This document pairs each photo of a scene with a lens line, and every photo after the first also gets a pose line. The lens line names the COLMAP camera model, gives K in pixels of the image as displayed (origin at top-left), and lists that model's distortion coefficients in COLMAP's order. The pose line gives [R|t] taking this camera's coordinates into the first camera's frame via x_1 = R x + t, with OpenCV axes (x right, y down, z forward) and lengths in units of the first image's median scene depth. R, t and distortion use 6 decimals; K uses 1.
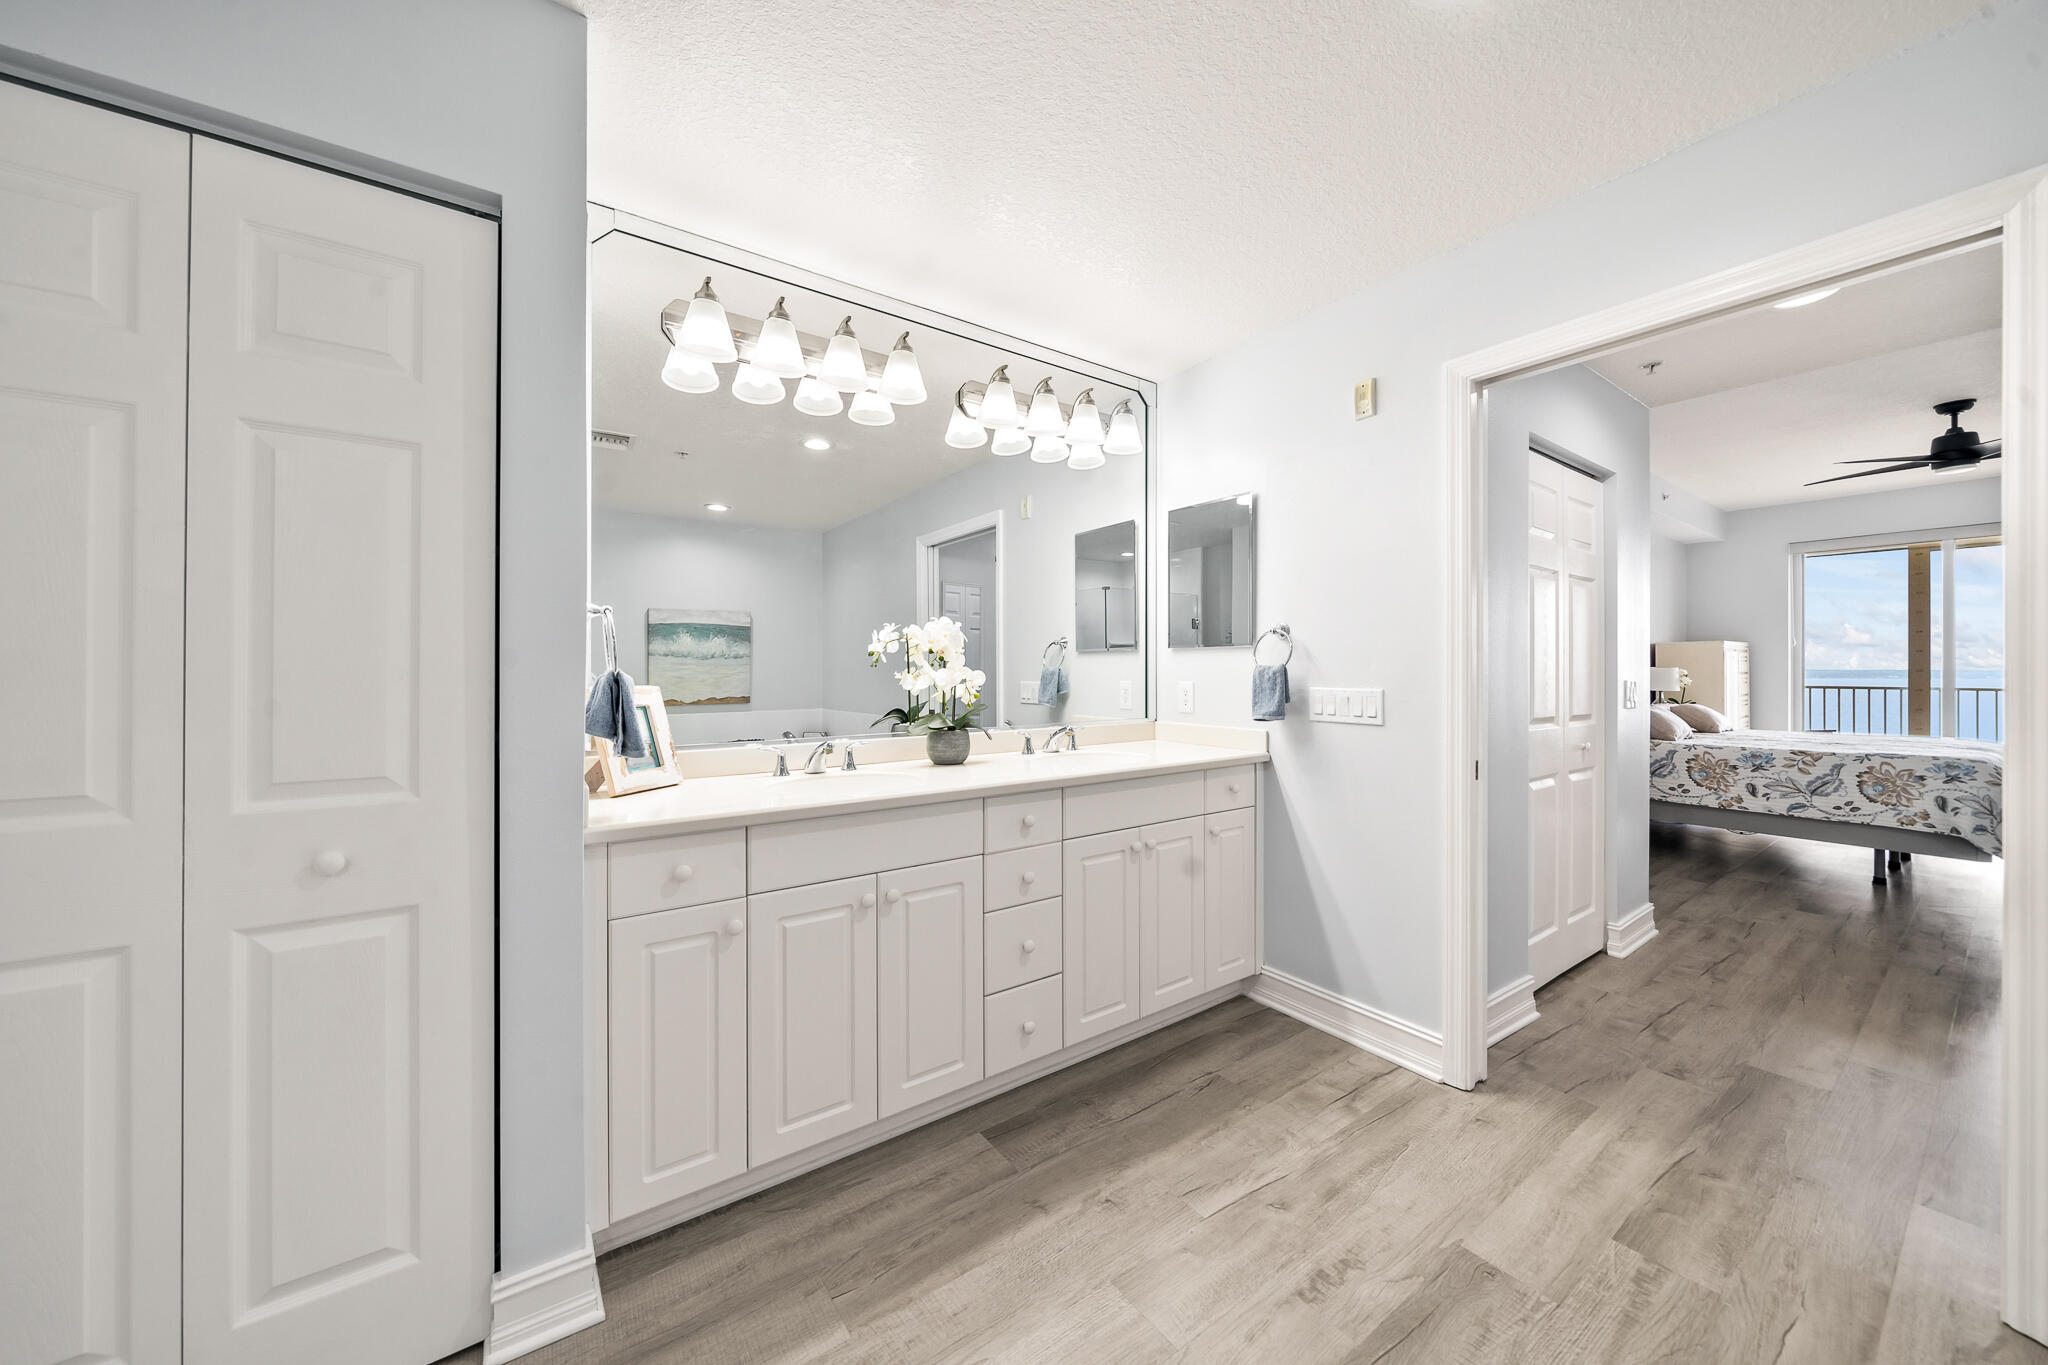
lens RADIAL K [[682.8, 0, 1061.2], [0, 682.8, 669.4], [0, 0, 1]] dist [-0.001101, -0.000239]
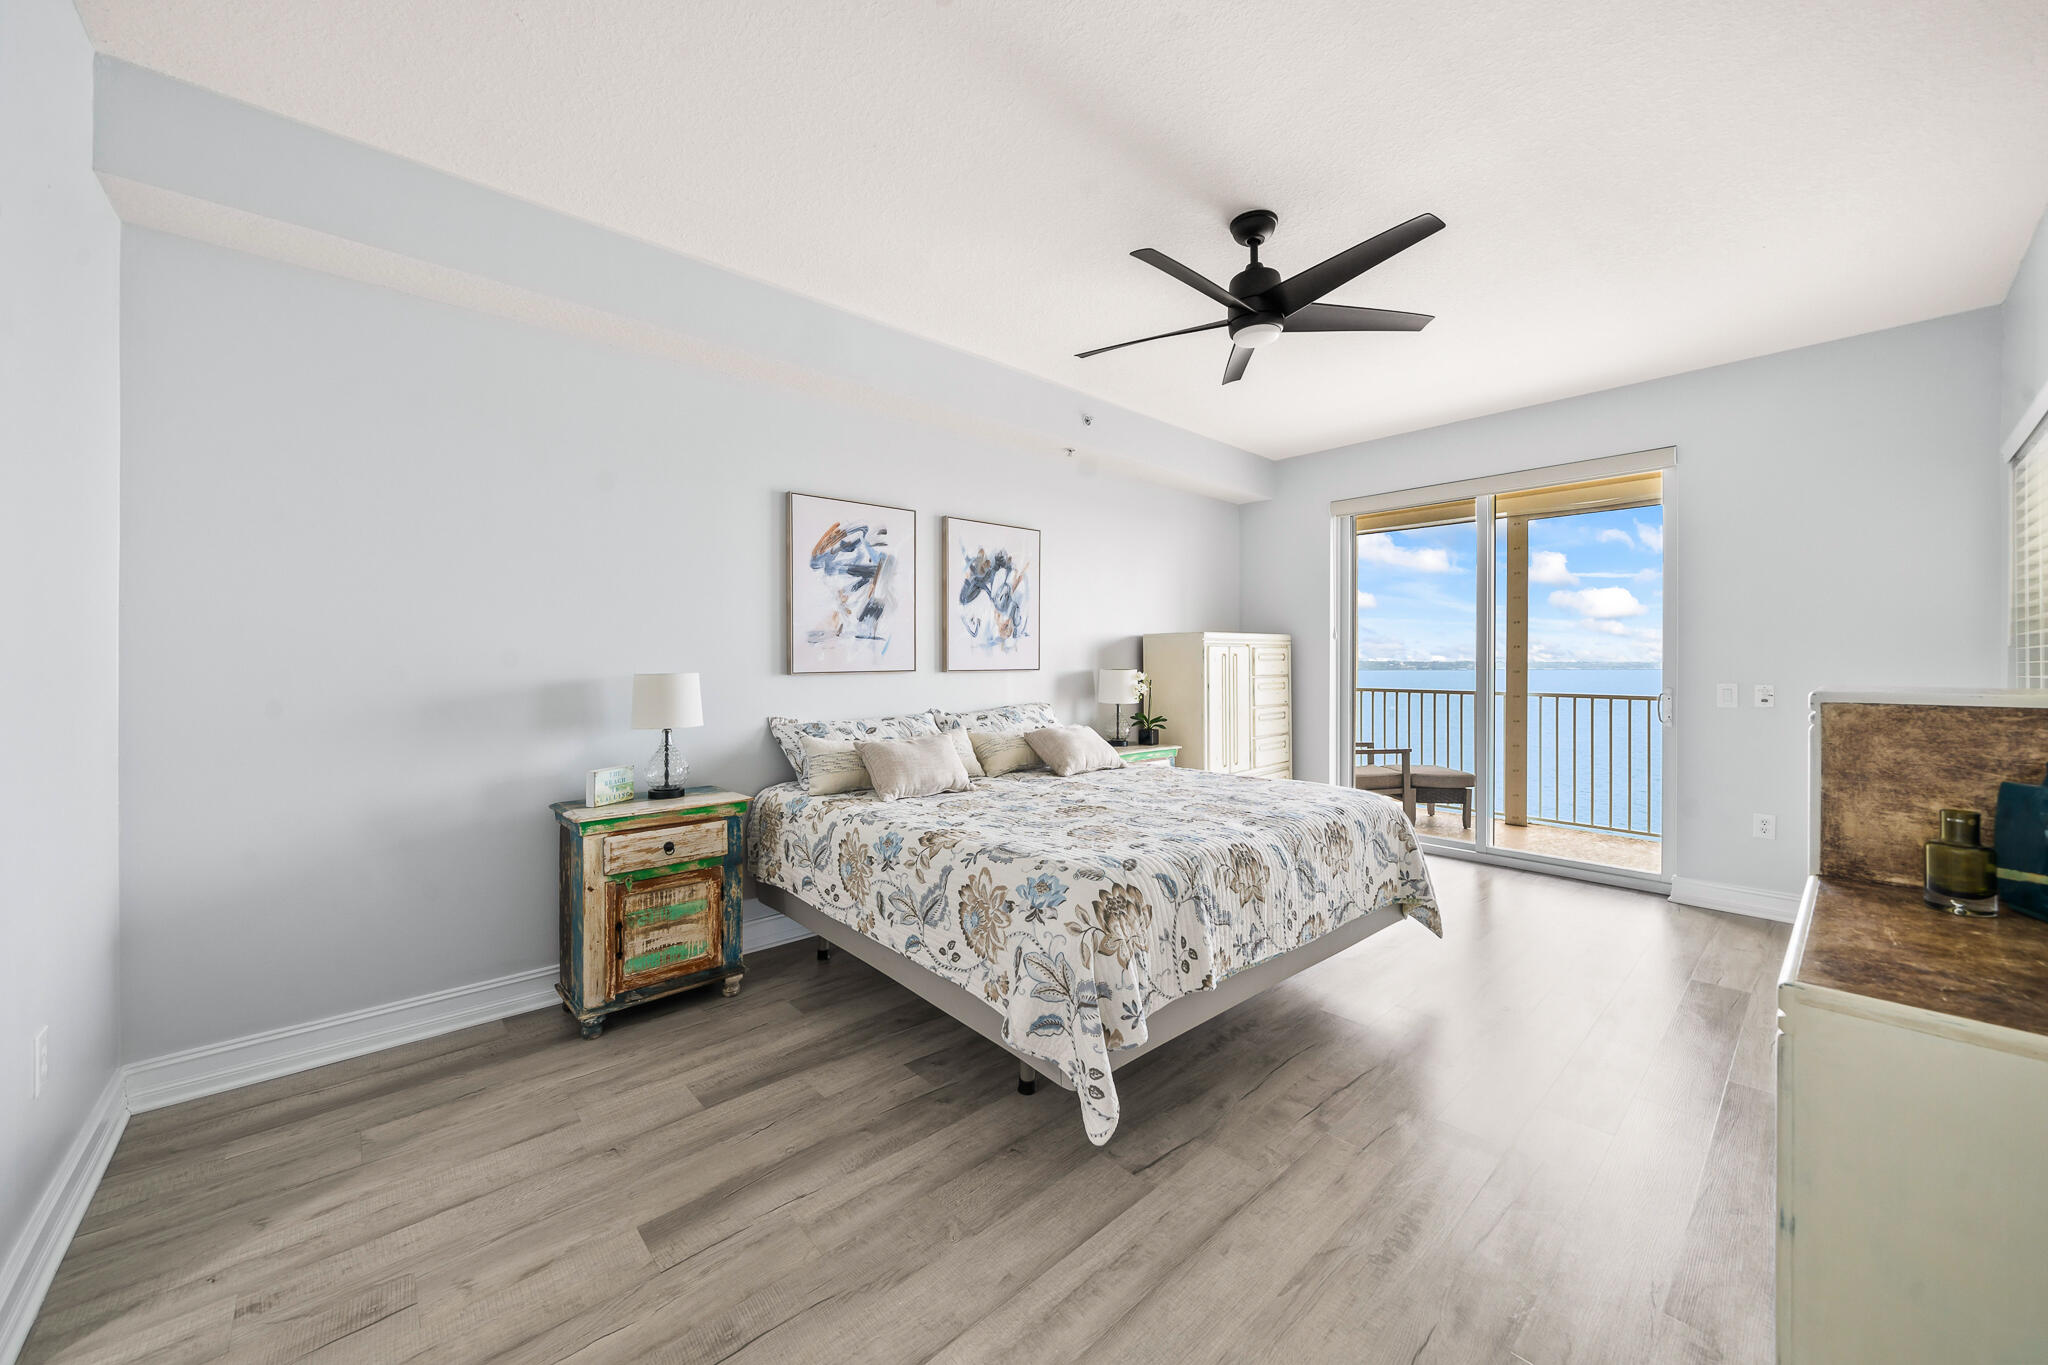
lens RADIAL K [[728.6, 0, 1018.5], [0, 728.6, 669.9], [0, 0, 1]] dist [-0.000397, -0.000024]
pose [[0.990062, -0.000633, 0.140631, 1.068062], [-0.001169, 0.999918, 0.012730, -0.017826], [-0.140627, -0.012768, 0.989980, 0.423877]]
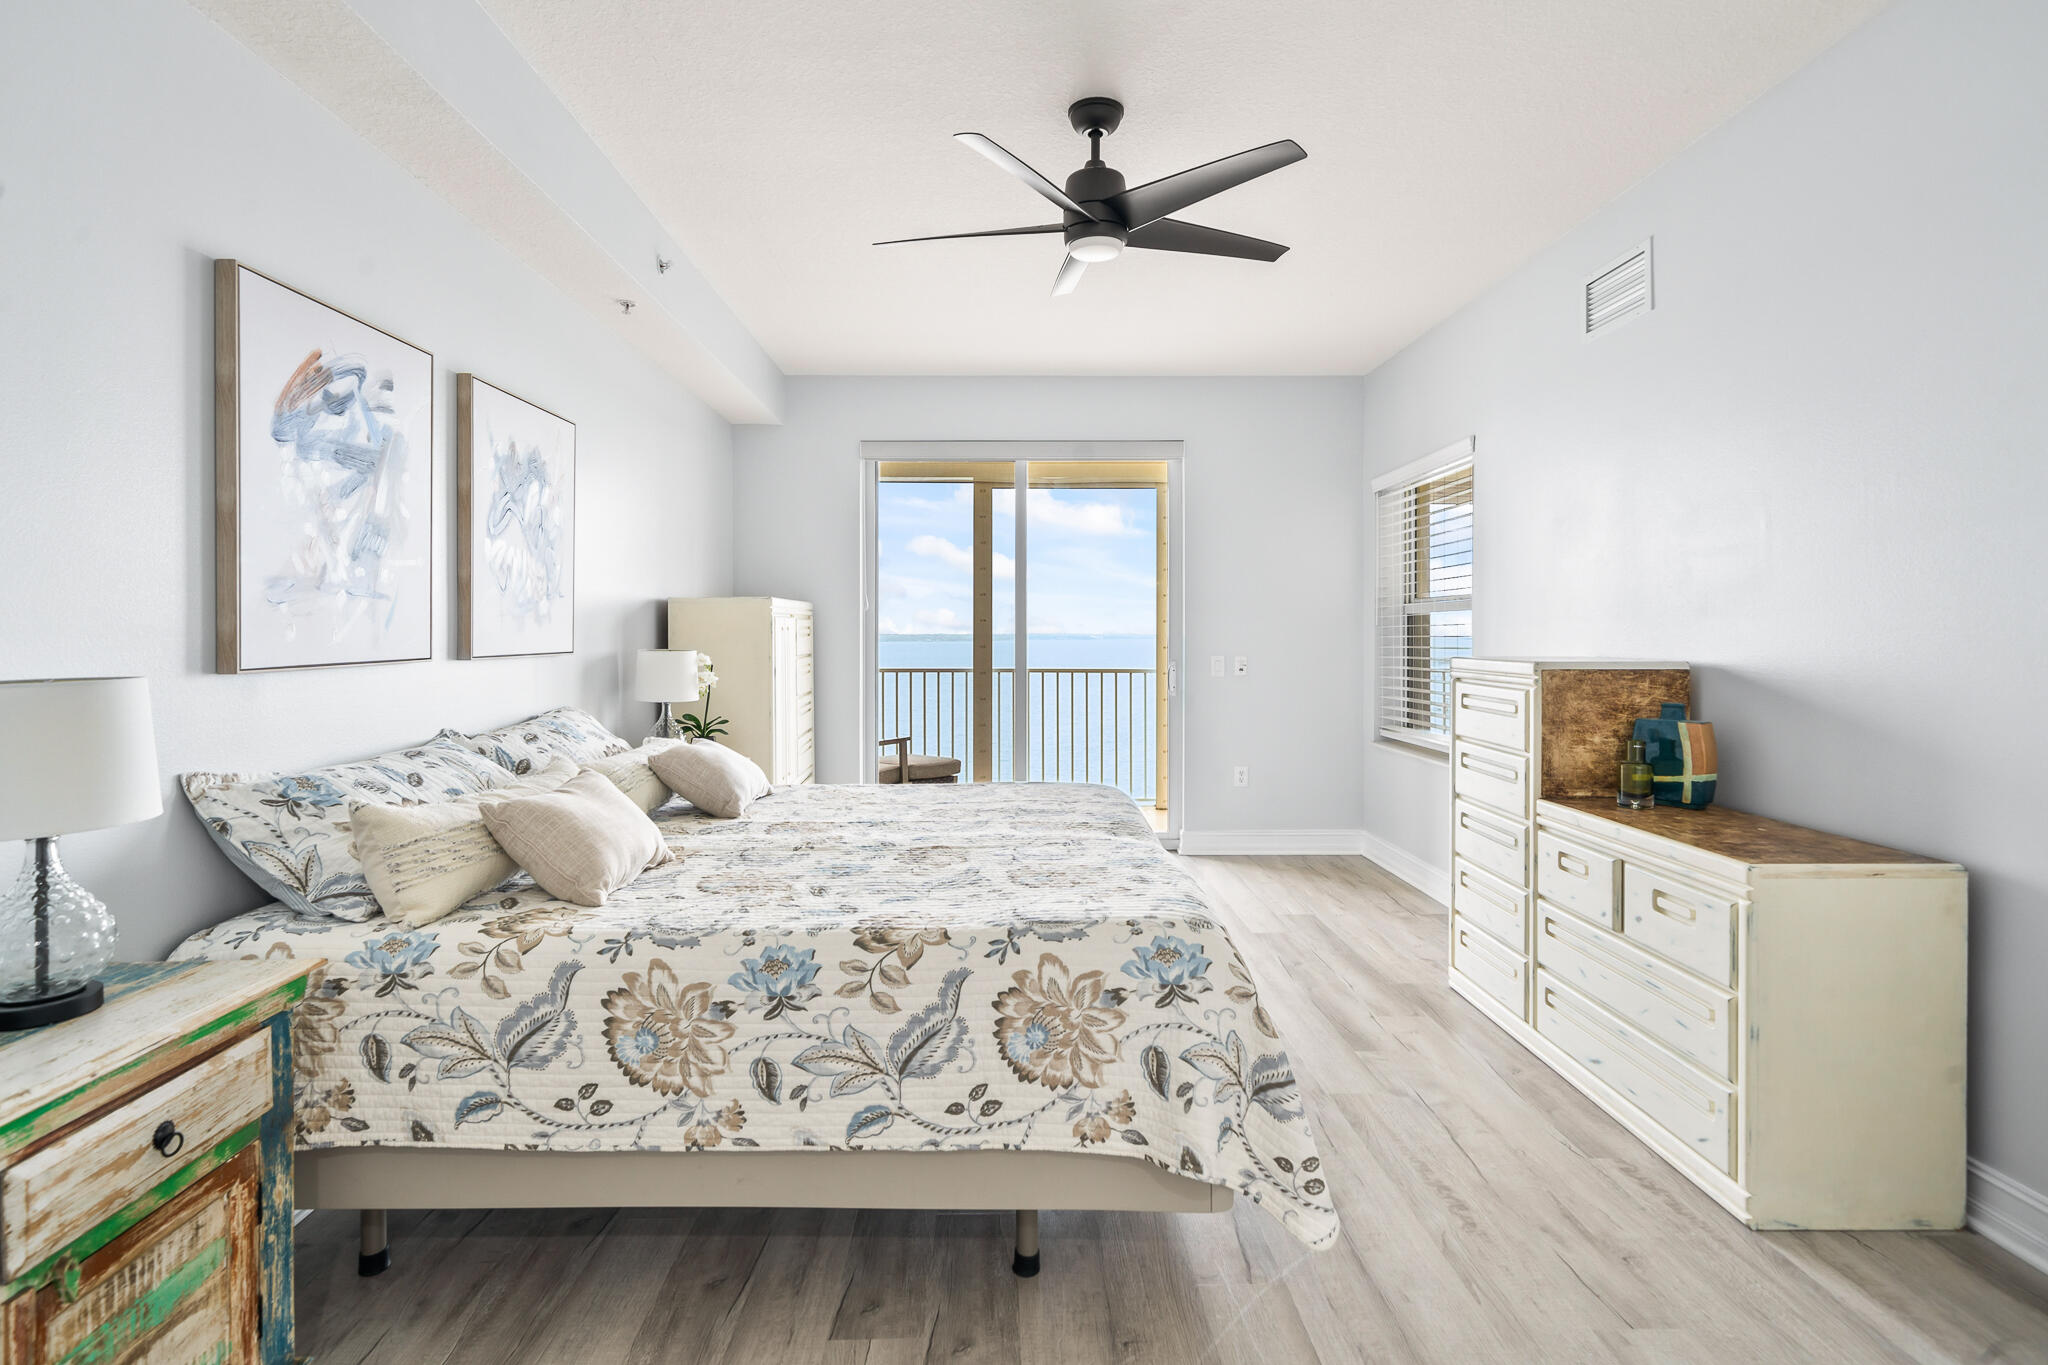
lens RADIAL K [[962.2, 0, 1011.8], [0, 962.2, 644.7], [0, 0, 1]] dist [0.002816, 0.001158]
pose [[0.564708, -0.009331, 0.825238, 0.742686], [-0.000257, 0.999934, 0.011482, -0.022062], [-0.825291, -0.006696, 0.564668, 0.687521]]
